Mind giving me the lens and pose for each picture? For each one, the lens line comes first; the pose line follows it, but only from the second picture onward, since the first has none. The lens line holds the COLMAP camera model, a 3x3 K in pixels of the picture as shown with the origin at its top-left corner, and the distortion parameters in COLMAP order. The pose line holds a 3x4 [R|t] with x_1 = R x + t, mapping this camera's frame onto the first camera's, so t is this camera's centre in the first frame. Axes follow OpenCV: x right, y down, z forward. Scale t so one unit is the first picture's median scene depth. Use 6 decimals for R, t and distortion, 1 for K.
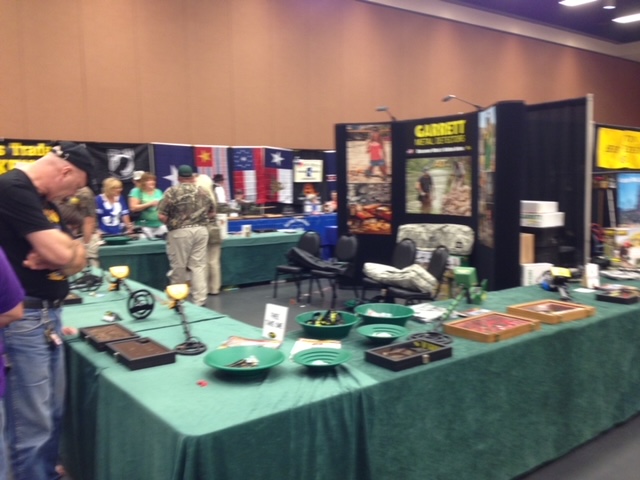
lens RADIAL K [[597.7, 0, 320.0], [0, 597.7, 240.0], [0, 0, 1]] dist [0.013015, 0.000000]
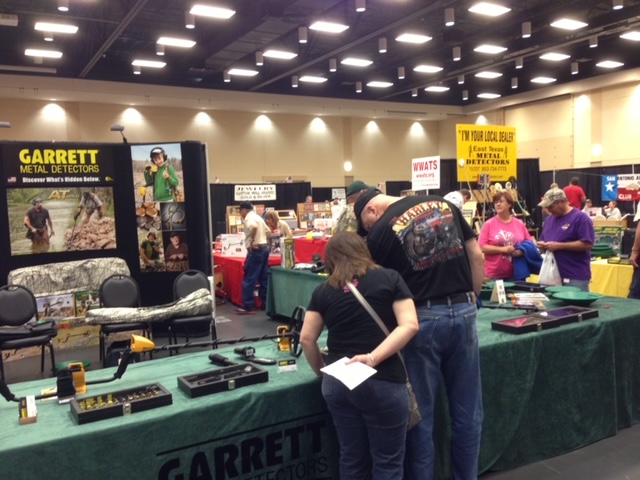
lens RADIAL K [[597.7, 0, 320.4], [0, 597.7, 239.8], [0, 0, 1]] dist [0.013015, 0.000000]
pose [[0.098349, -0.058808, 0.993413, -0.651320], [0.134280, 0.989907, 0.045307, -0.049309], [-0.986051, 0.128939, 0.105254, 0.529630]]
